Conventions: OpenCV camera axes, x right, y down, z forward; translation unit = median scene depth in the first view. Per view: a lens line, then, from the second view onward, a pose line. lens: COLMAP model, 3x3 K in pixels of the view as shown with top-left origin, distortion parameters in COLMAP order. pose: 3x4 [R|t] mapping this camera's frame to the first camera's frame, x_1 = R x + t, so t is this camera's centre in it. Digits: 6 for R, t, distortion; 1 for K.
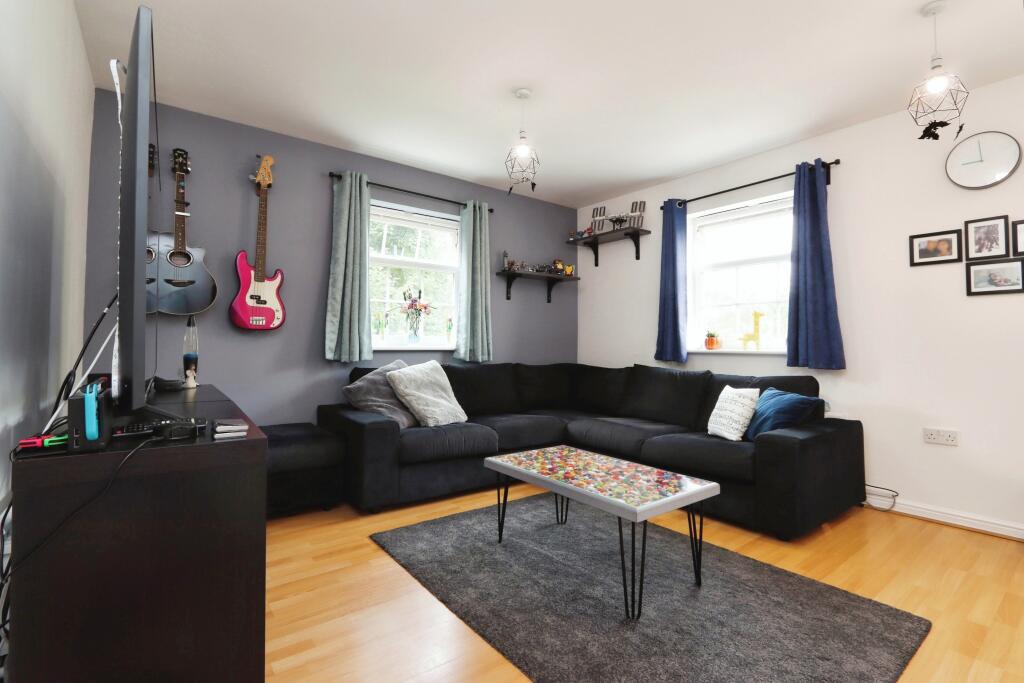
lens RADIAL K [[474.9, 0, 508.2], [0, 474.9, 340.7], [0, 0, 1]] dist [-0.002196, -0.000466]
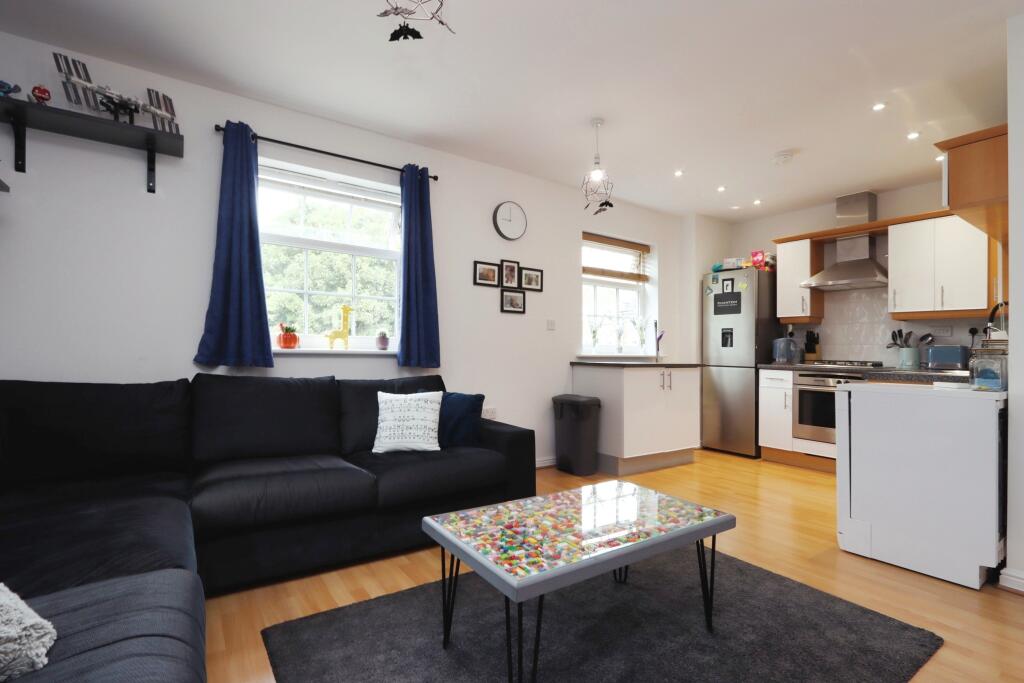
lens RADIAL K [[474.9, 0, 508.2], [0, 474.9, 340.7], [0, 0, 1]] dist [-0.002196, -0.000466]
pose [[0.062278, 0.007144, 0.998033, -0.428035], [-0.030782, 0.999512, -0.005234, -0.001625], [-0.997584, -0.030396, 0.062467, 0.831283]]
